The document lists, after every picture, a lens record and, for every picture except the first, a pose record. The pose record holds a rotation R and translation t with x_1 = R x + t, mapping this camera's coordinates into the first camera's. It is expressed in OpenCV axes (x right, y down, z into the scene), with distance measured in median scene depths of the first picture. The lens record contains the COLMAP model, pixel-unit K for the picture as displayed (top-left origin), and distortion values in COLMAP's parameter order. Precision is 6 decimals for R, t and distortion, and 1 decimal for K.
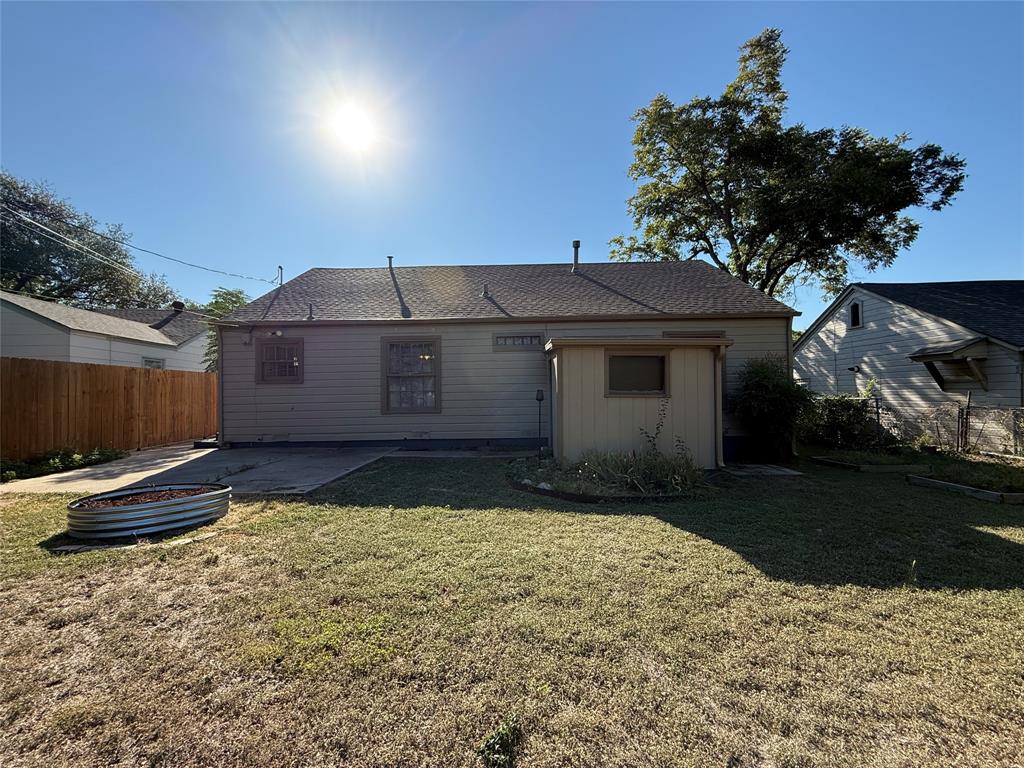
lens RADIAL K [[409.8, 0, 509.8], [0, 409.8, 385.7], [0, 0, 1]] dist [0.000933, 0.000242]
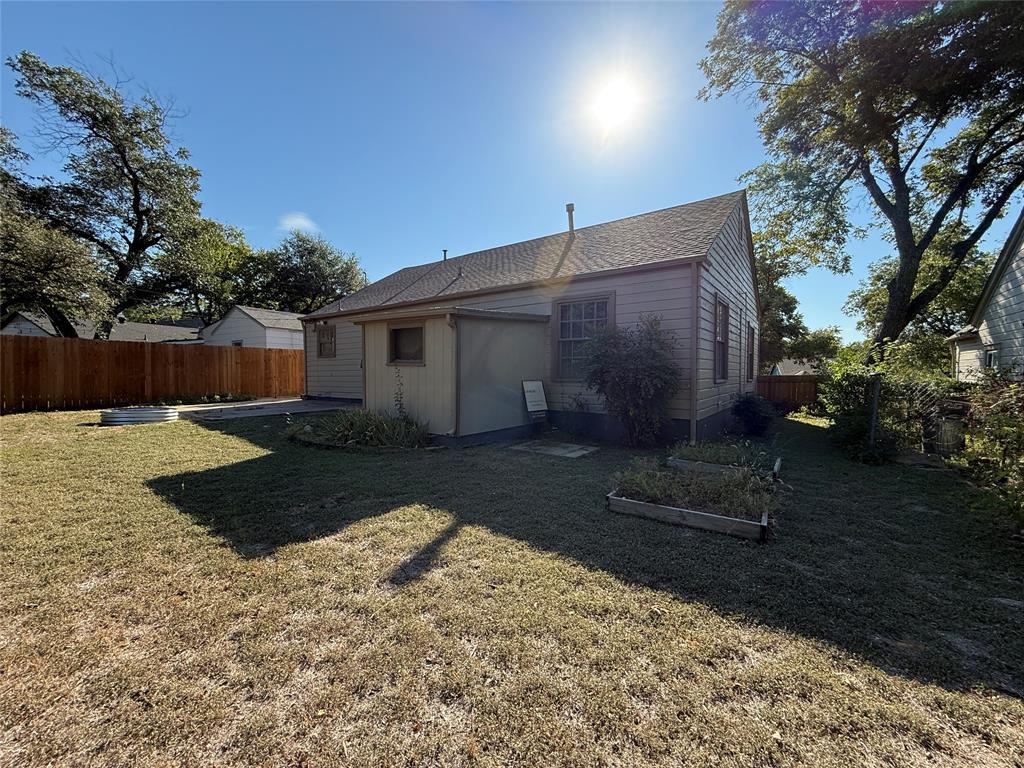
lens RADIAL K [[409.8, 0, 509.8], [0, 409.8, 385.7], [0, 0, 1]] dist [0.000933, 0.000242]
pose [[0.820727, 0.030380, -0.570512, 0.875914], [0.003326, 0.998314, 0.057945, 0.013736], [0.571311, -0.049455, 0.819243, 0.182177]]
